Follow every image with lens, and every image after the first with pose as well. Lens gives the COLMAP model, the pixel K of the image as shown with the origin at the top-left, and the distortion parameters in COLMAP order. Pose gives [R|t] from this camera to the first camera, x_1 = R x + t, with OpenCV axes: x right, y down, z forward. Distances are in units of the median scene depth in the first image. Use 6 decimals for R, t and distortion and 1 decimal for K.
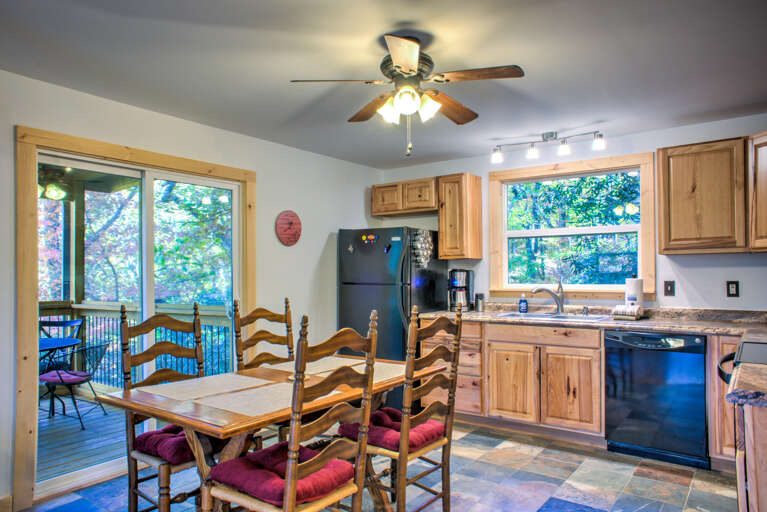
lens RADIAL K [[536.9, 0, 401.4], [0, 536.9, 268.6], [0, 0, 1]] dist [-0.047103, 0.075657]
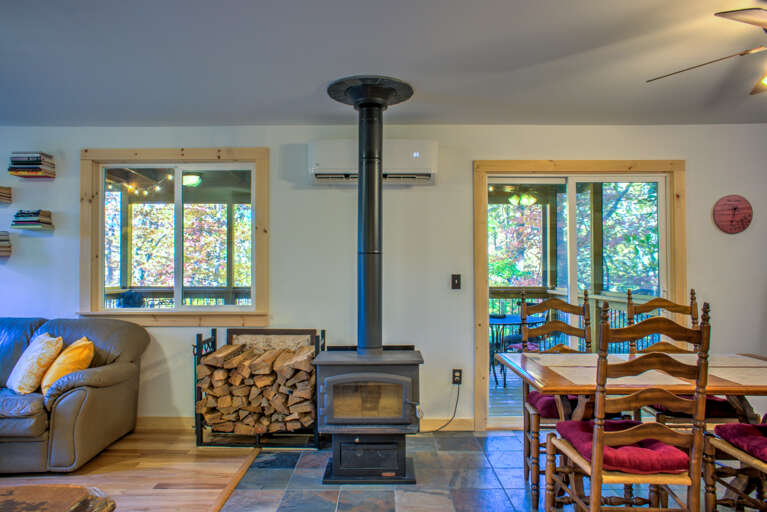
lens RADIAL K [[536.9, 0, 379.9], [0, 536.9, 256.8], [0, 0, 1]] dist [-0.047103, 0.075657]
pose [[0.589342, -0.014101, -0.807761, 0.235410], [0.010855, 0.999896, -0.009535, -0.001000], [0.807811, -0.003149, 0.589433, -0.030962]]
